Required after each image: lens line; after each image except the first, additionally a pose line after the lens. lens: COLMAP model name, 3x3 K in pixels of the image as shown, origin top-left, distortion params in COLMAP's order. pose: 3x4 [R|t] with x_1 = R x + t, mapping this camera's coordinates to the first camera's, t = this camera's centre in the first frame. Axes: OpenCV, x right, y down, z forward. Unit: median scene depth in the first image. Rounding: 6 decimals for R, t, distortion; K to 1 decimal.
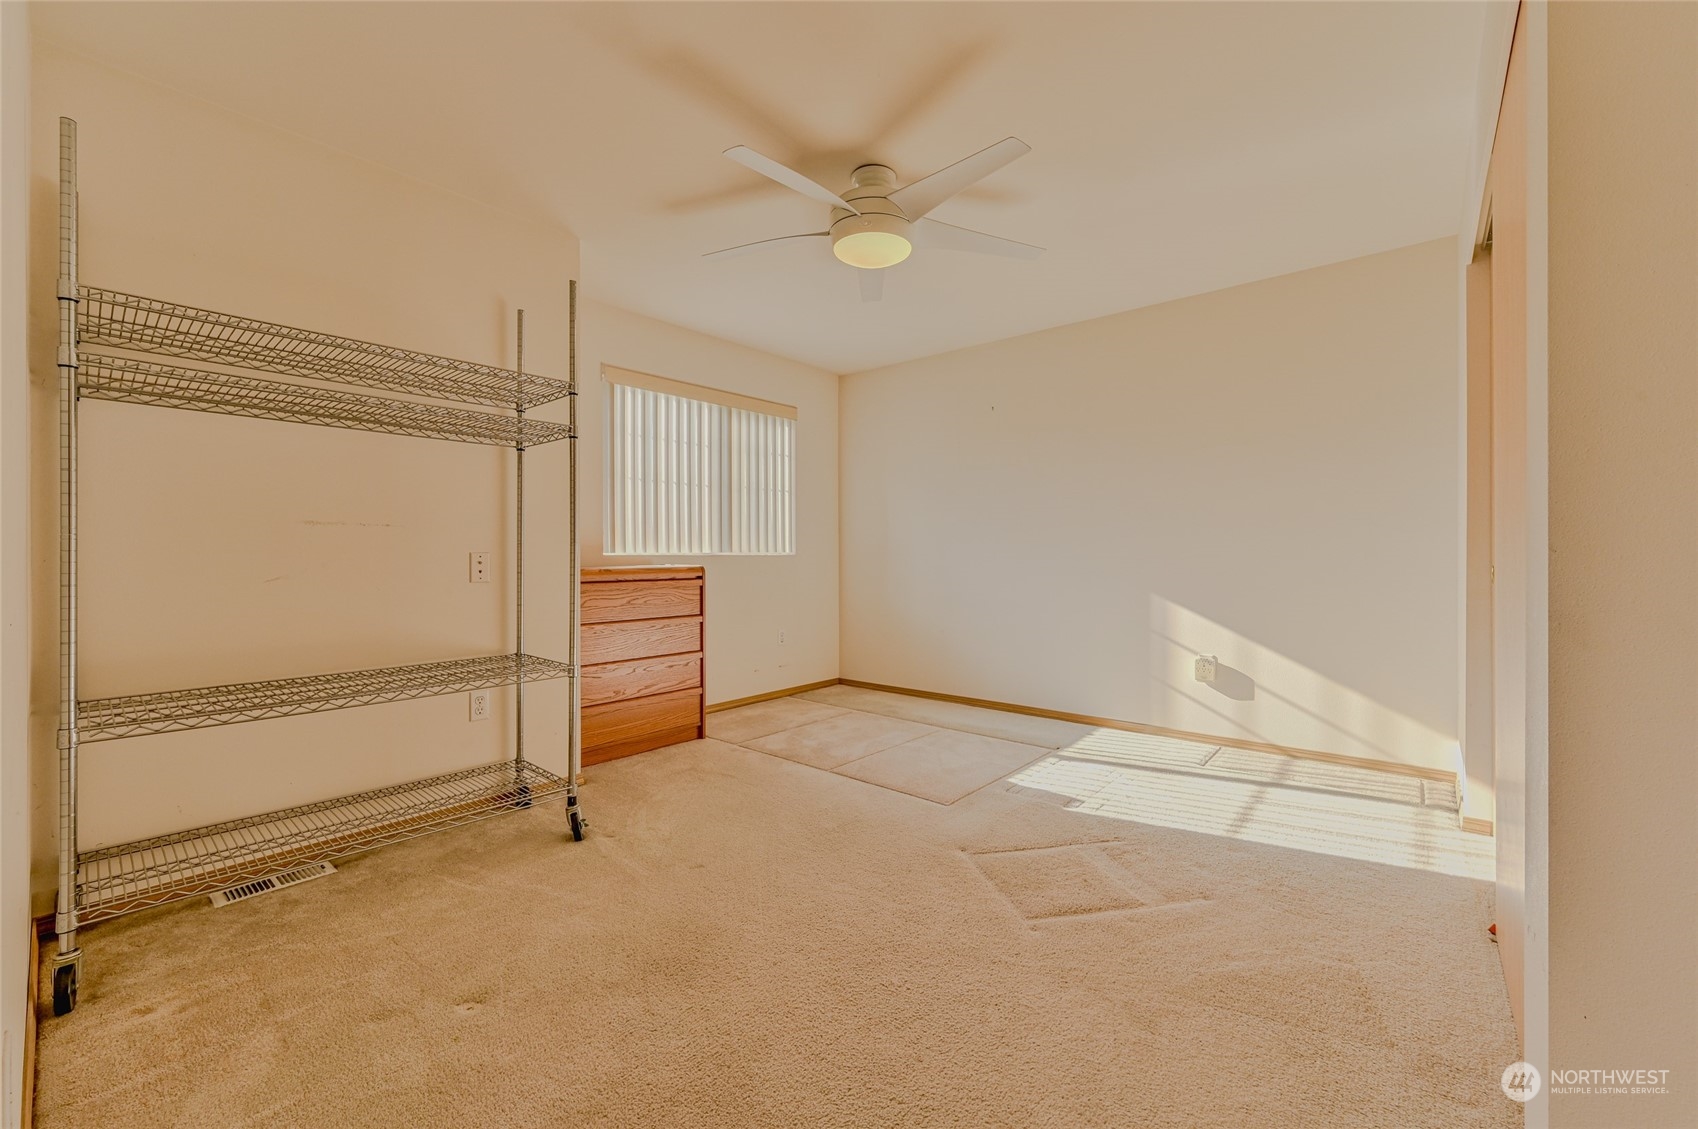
lens RADIAL K [[670.0, 0, 839.0], [0, 670.0, 555.0], [0, 0, 1]] dist [-0.003928, -0.000213]
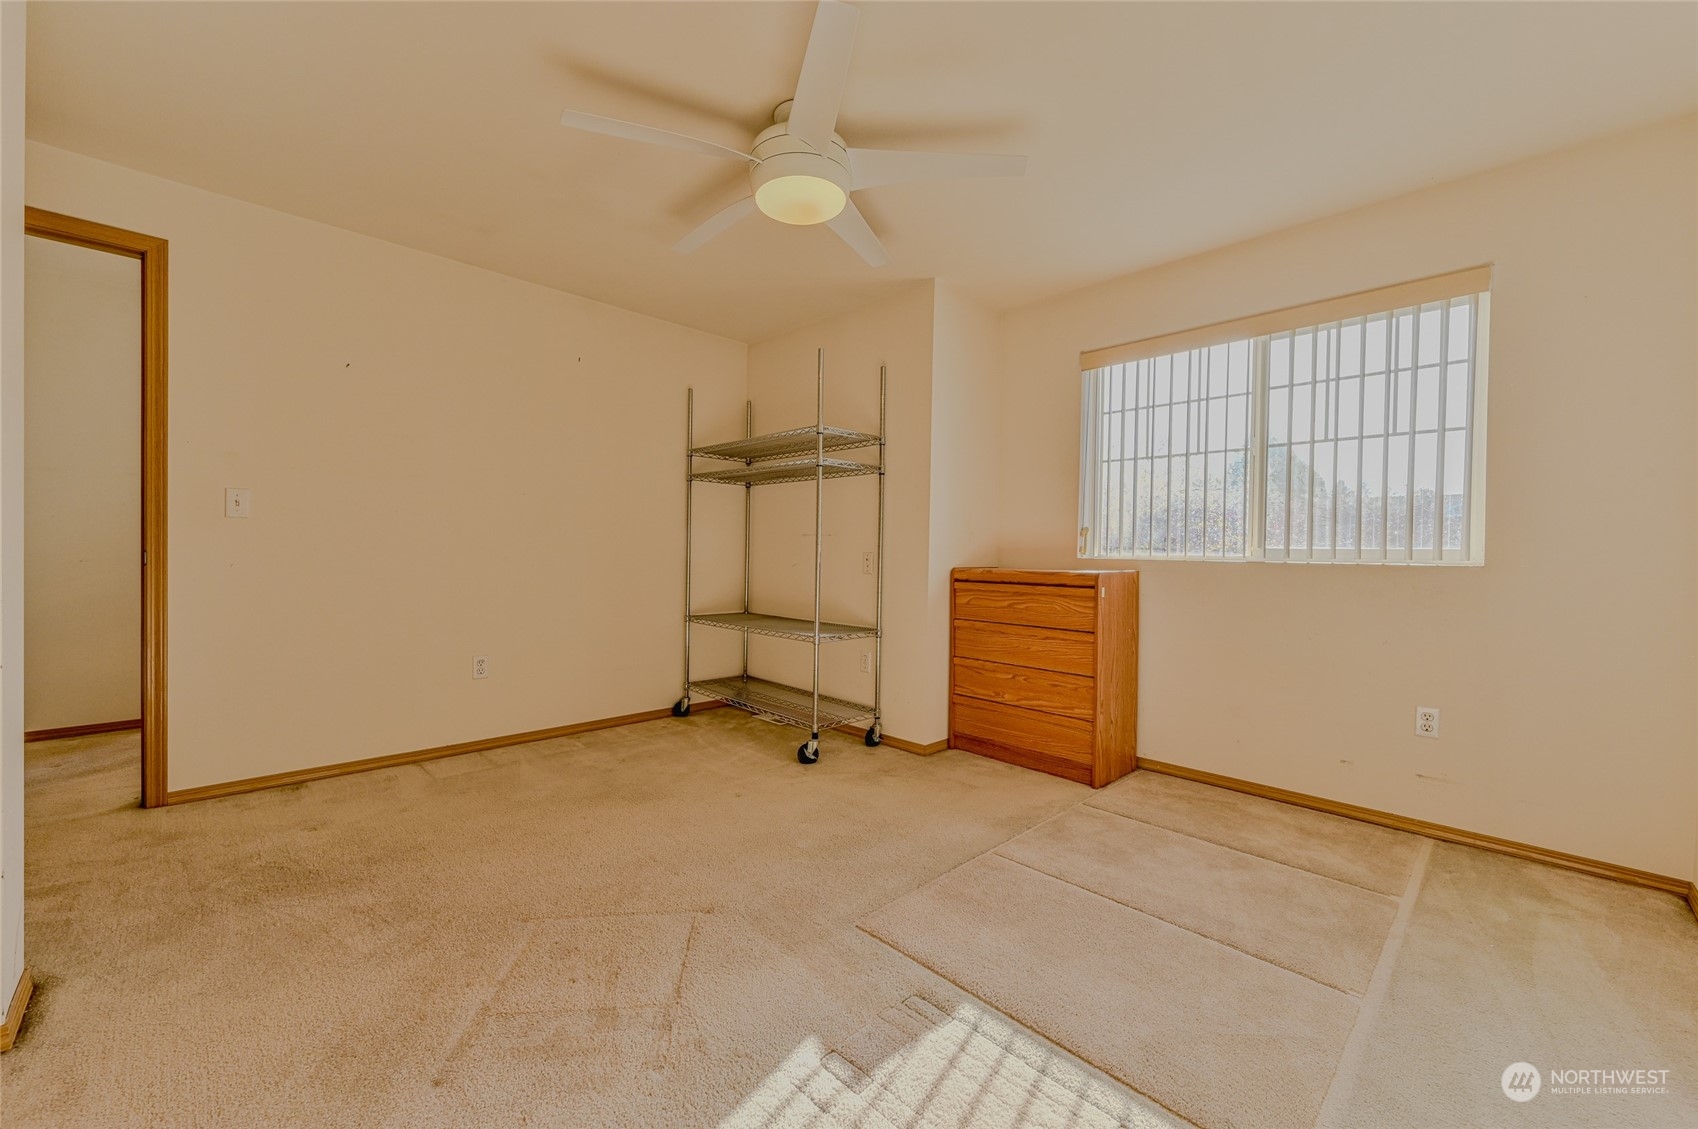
lens RADIAL K [[670.0, 0, 848.3], [0, 670.0, 566.7], [0, 0, 1]] dist [-0.003928, -0.000213]
pose [[-0.092055, 0.016917, -0.995610, 0.608617], [-0.011585, 0.999770, 0.018059, -0.001345], [0.995687, 0.013196, -0.091838, 0.766066]]
